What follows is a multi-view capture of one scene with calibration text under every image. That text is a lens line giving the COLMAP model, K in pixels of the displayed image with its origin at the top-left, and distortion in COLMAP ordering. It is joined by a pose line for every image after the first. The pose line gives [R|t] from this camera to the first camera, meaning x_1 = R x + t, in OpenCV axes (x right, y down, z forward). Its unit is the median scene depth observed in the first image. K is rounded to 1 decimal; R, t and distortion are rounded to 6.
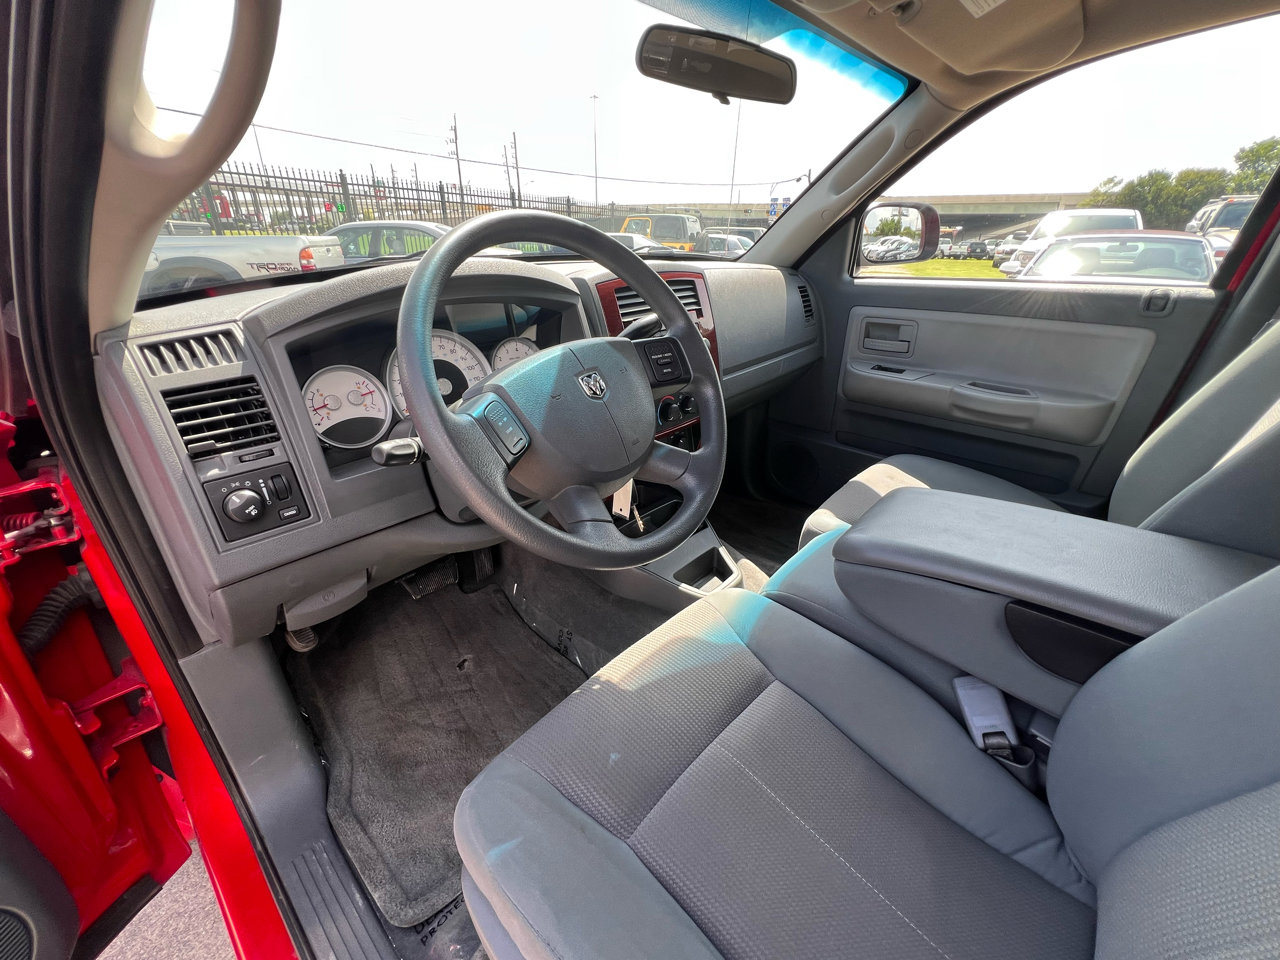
lens RADIAL K [[525.4, 0, 640.0], [0, 525.4, 480.0], [0, 0, 1]] dist [-0.000936, -0.000233]
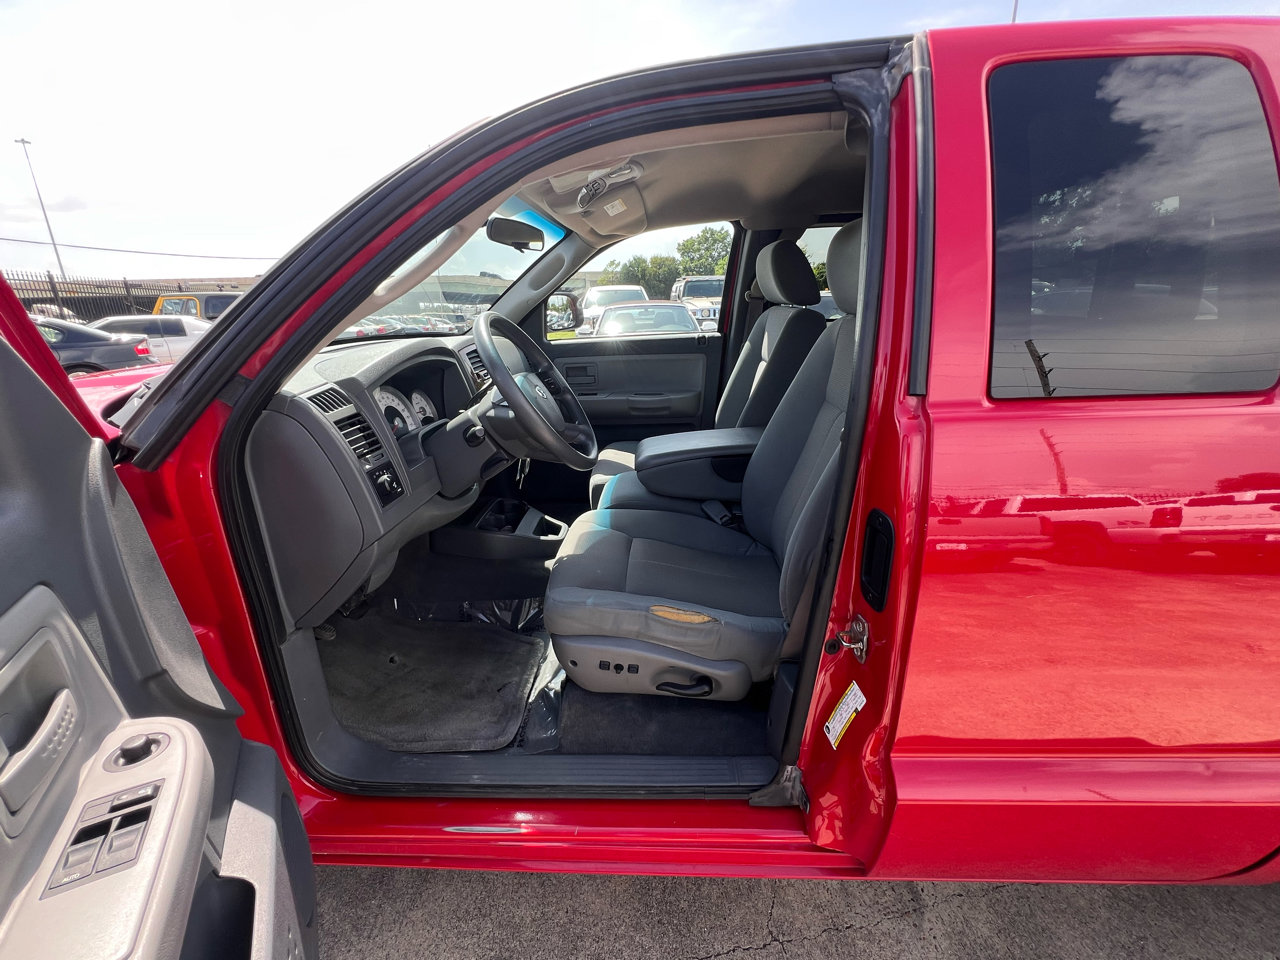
lens RADIAL K [[525.4, 0, 640.0], [0, 525.4, 480.0], [0, 0, 1]] dist [-0.000936, -0.000233]
pose [[0.765168, -0.224142, 0.603555, -0.554613], [0.295789, 0.955037, -0.020320, 0.150549], [-0.571862, 0.194073, 0.797063, -0.389053]]
